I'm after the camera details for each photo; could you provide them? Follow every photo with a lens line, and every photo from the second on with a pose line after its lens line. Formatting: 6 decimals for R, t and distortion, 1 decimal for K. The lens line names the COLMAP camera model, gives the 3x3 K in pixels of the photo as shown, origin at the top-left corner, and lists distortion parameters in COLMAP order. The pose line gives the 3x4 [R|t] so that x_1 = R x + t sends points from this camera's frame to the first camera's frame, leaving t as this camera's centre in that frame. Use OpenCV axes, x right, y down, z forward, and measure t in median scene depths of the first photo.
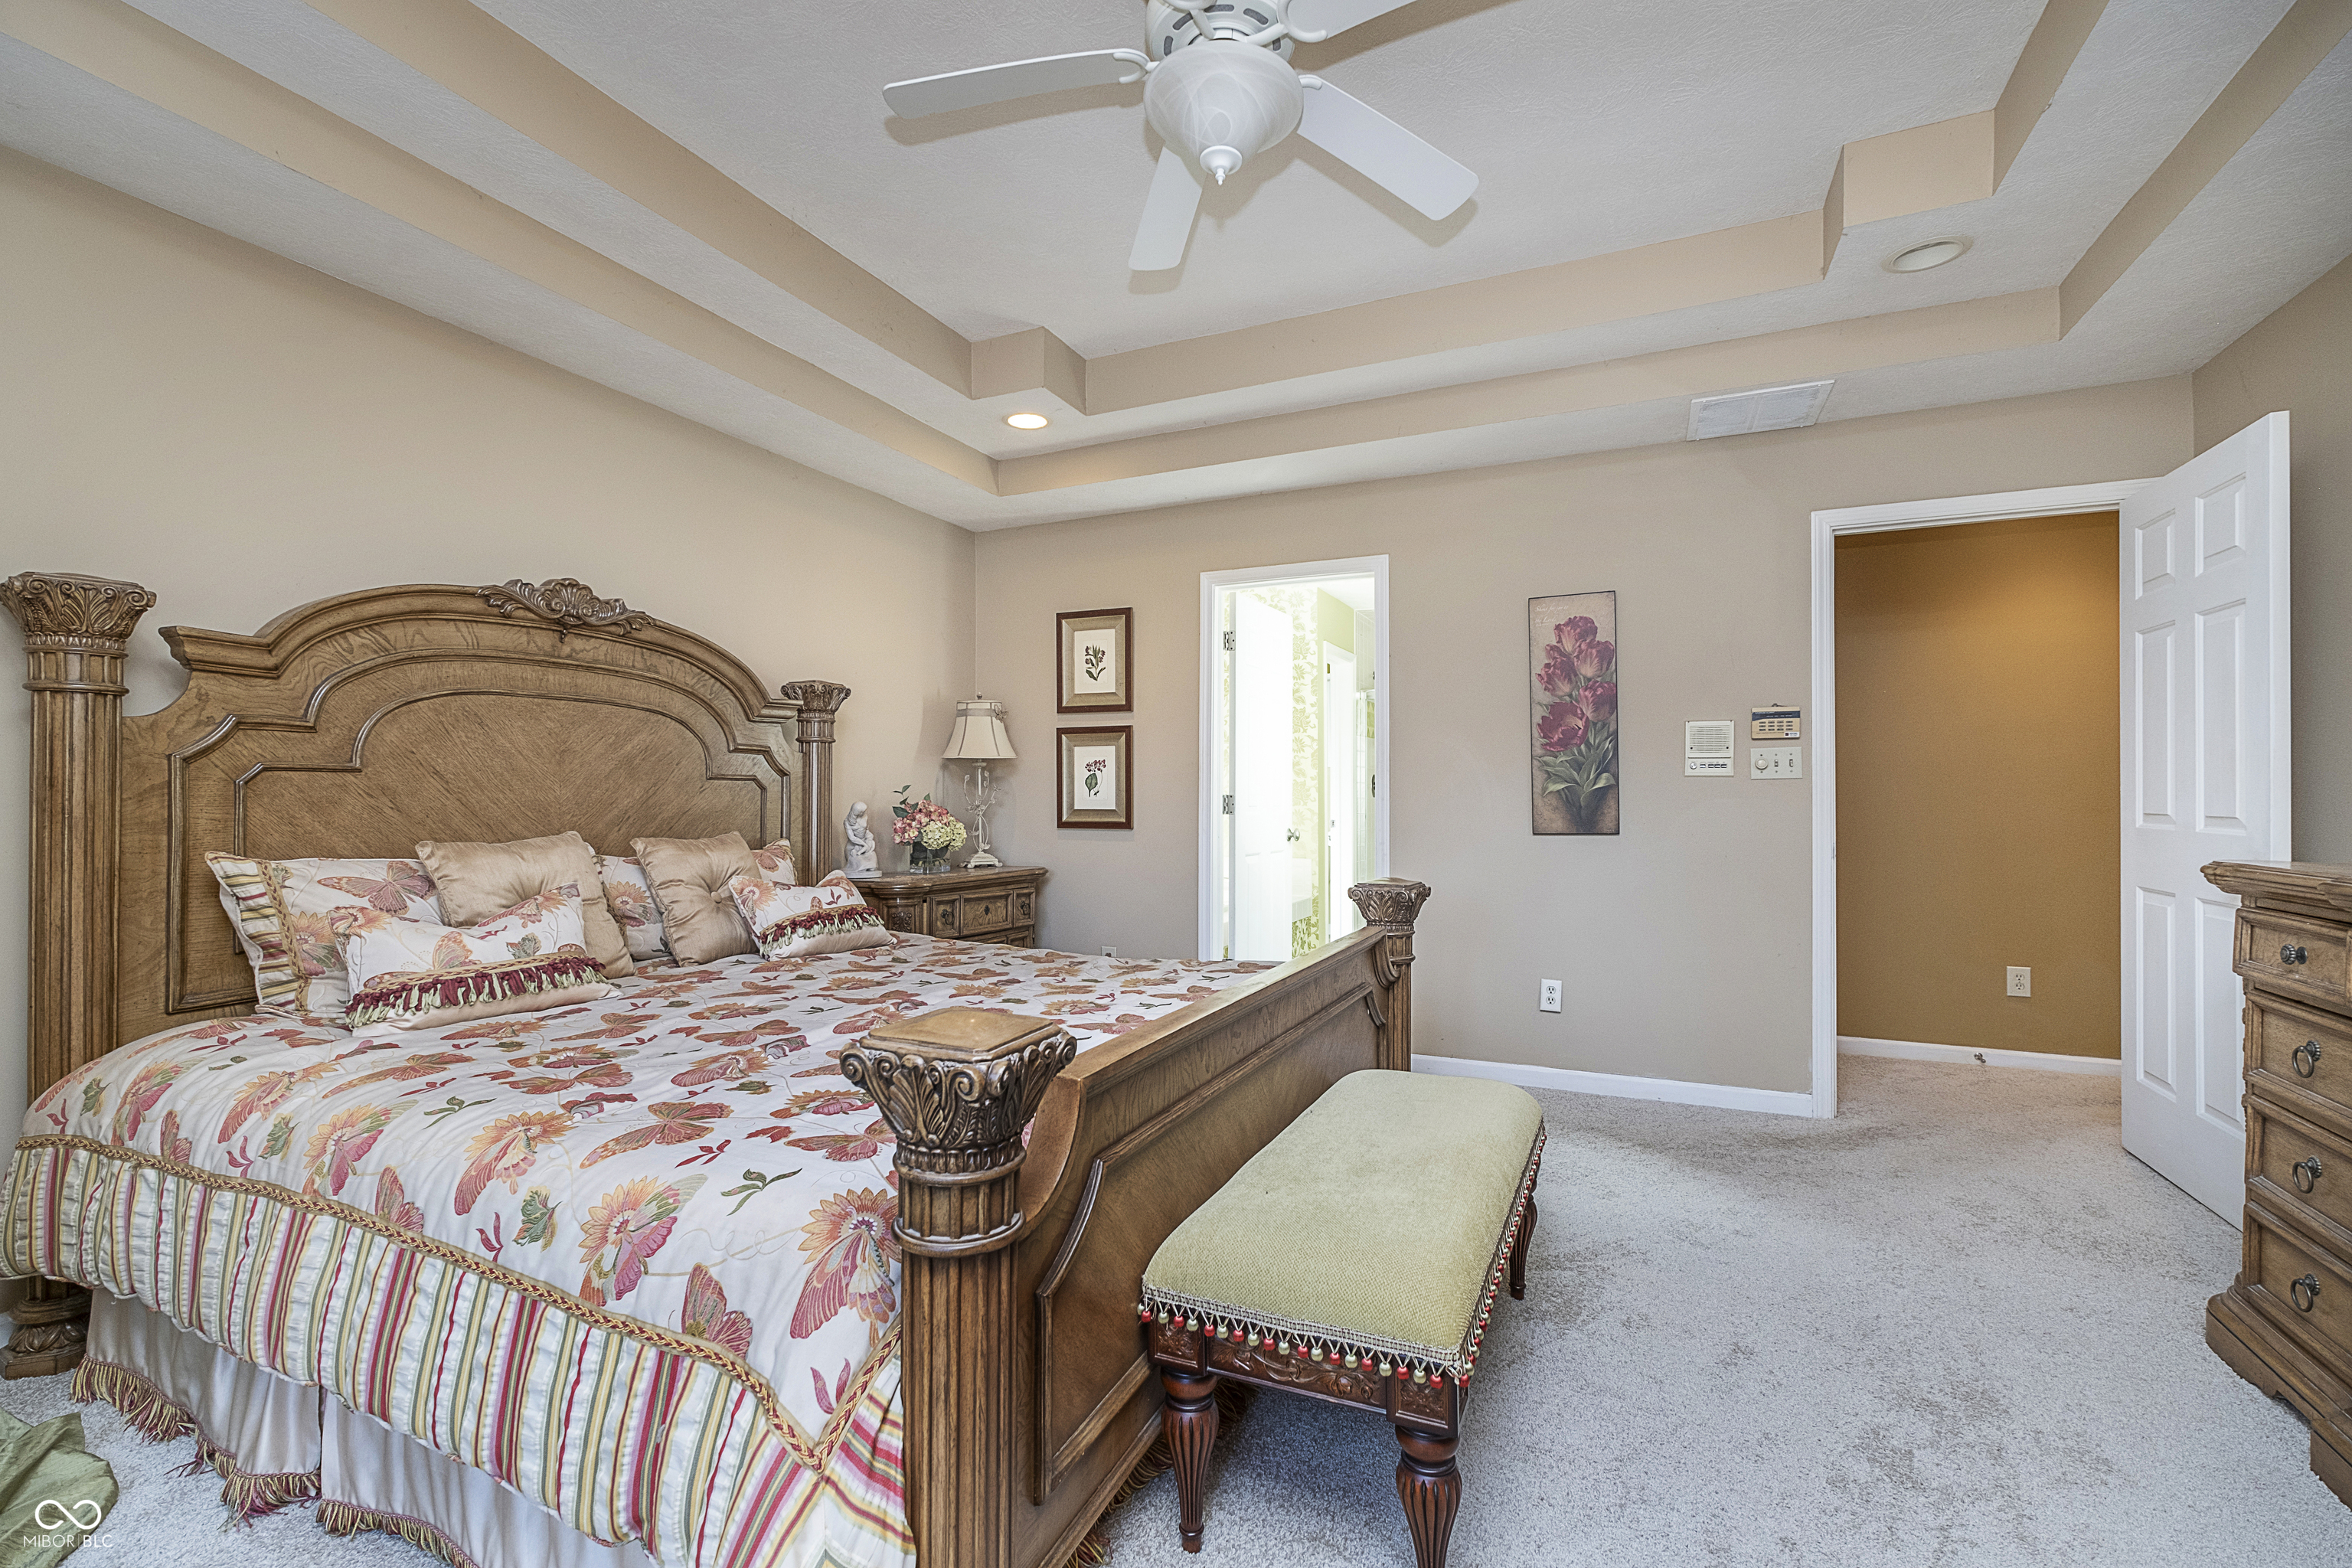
lens RADIAL K [[1019.0, 0, 1176.0], [0, 1019.0, 784.0], [0, 0, 1]] dist [-0.000568, 0.000269]
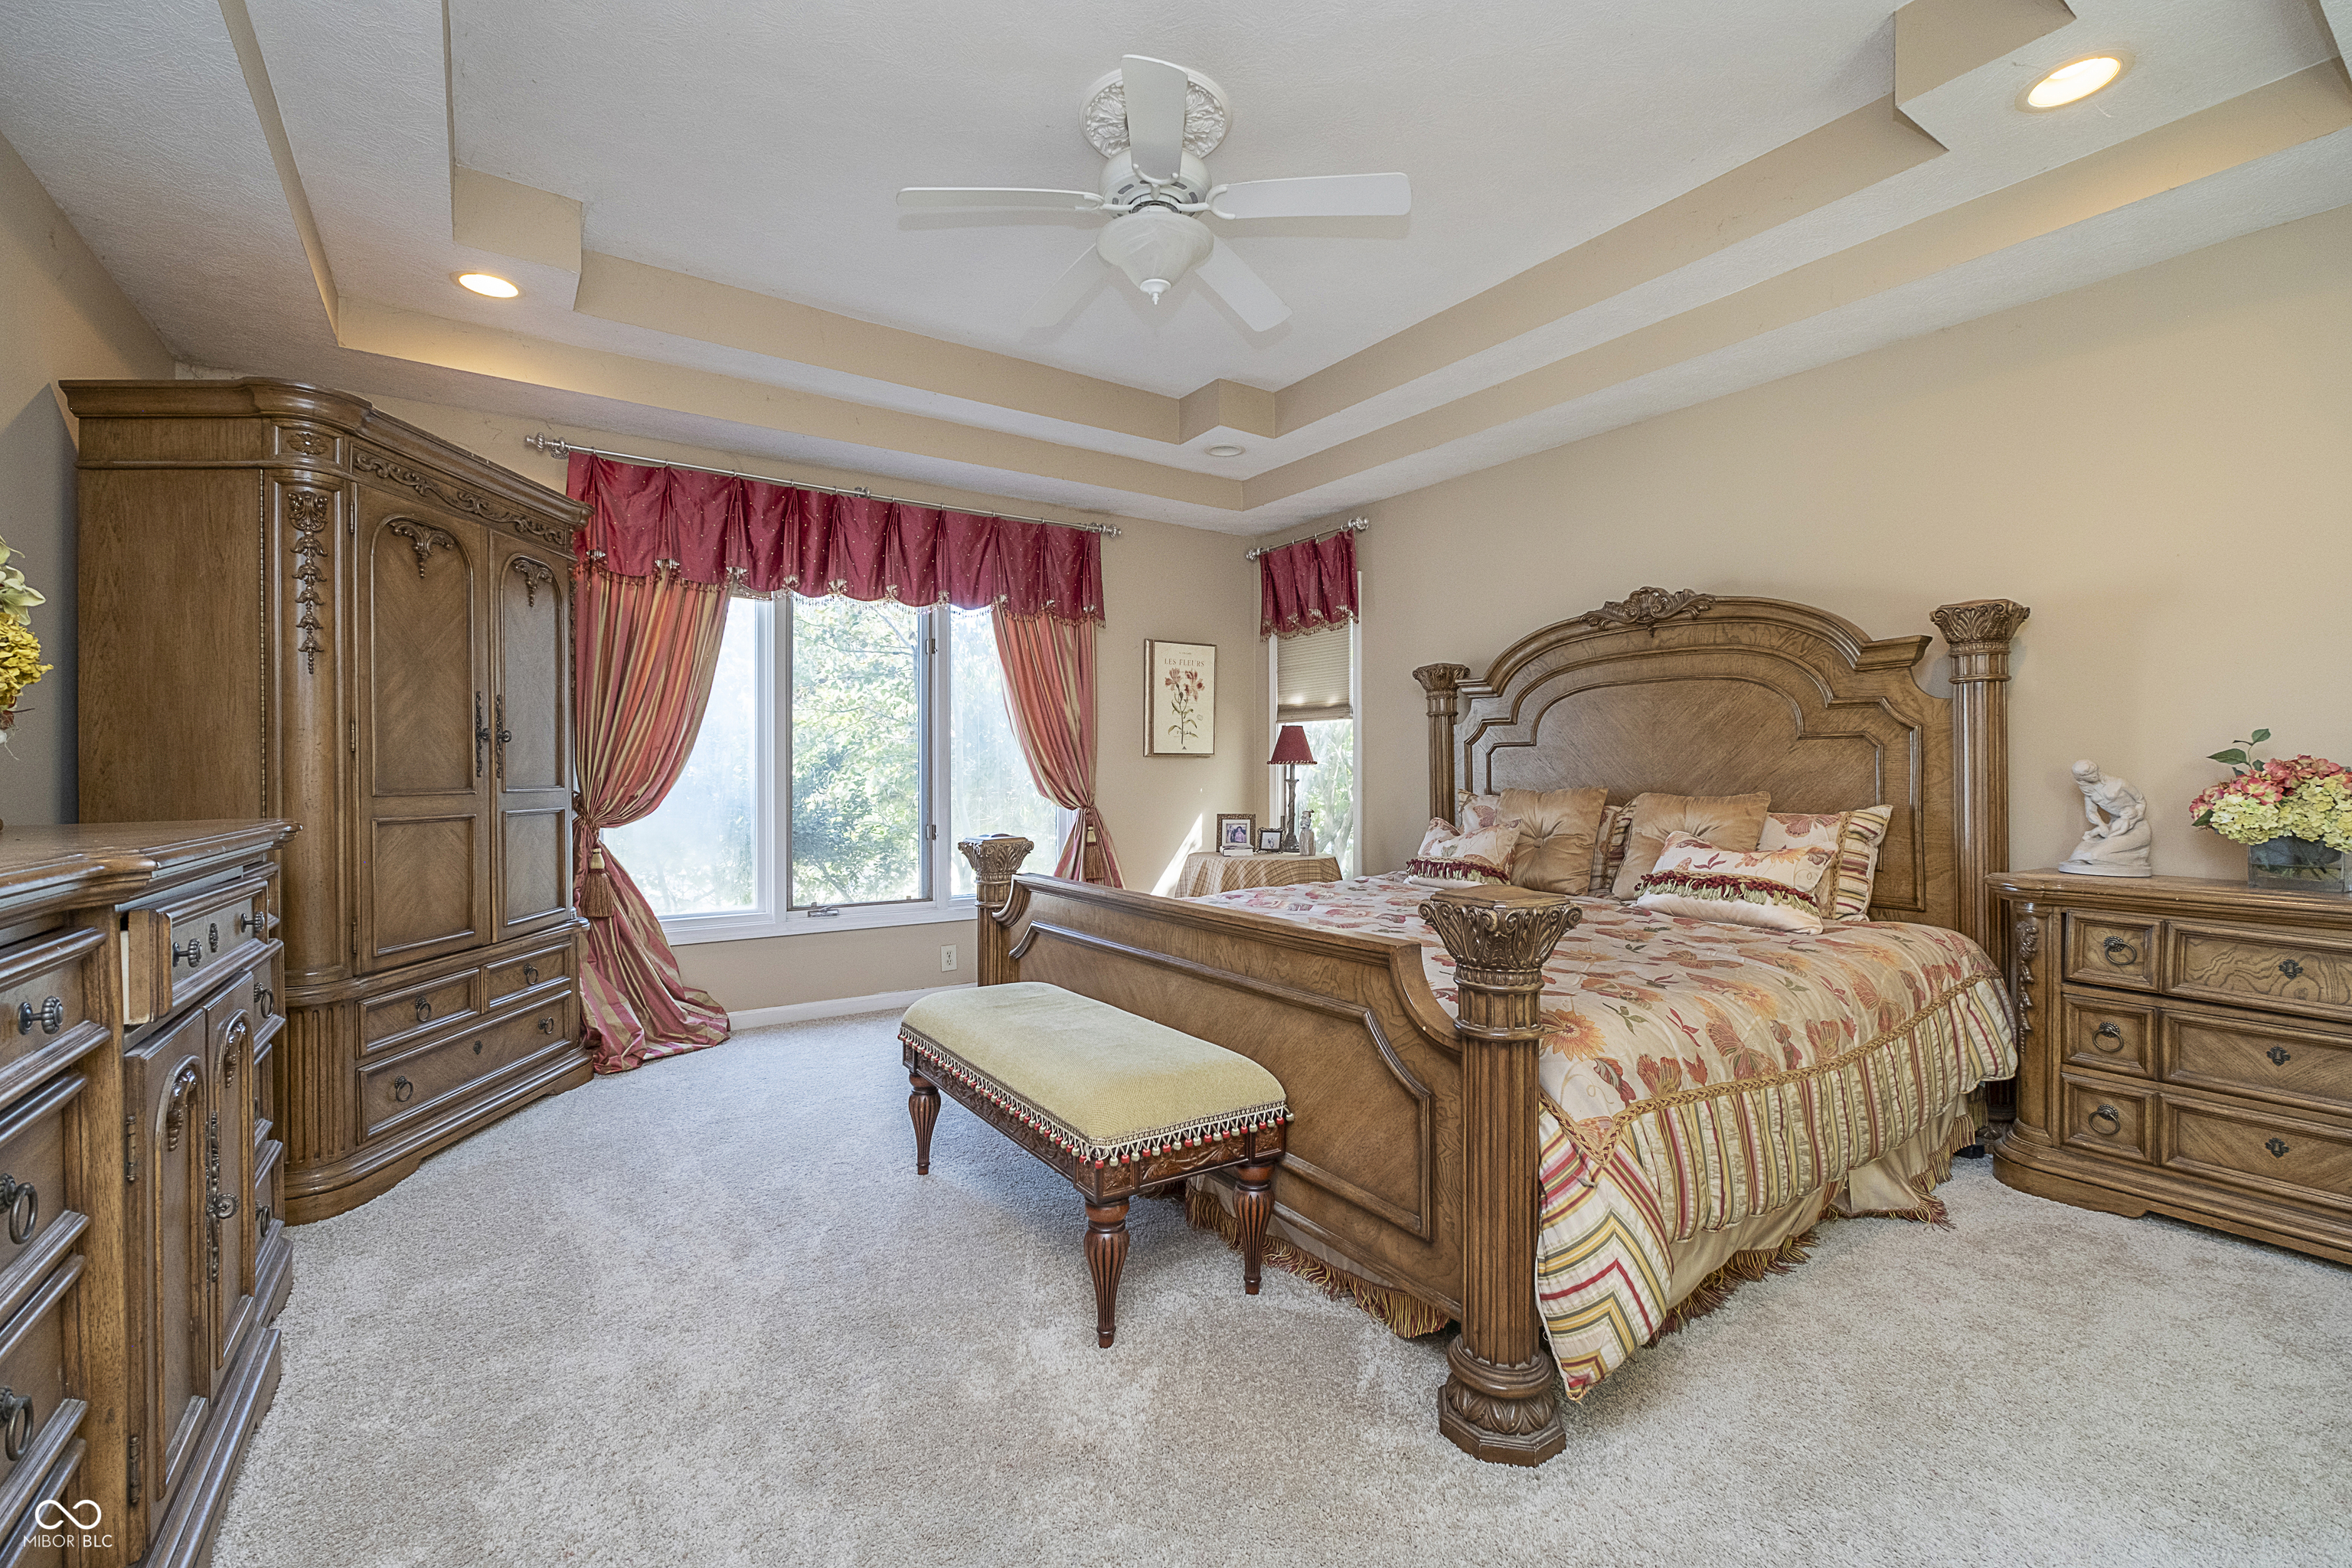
lens RADIAL K [[1019.0, 0, 1176.0], [0, 1019.0, 784.0], [0, 0, 1]] dist [-0.000568, 0.000269]
pose [[-0.515328, 0.006114, -0.856972, 0.768073], [0.008648, 0.999961, 0.001934, 0.035190], [0.856950, -0.006414, -0.515360, 1.114008]]
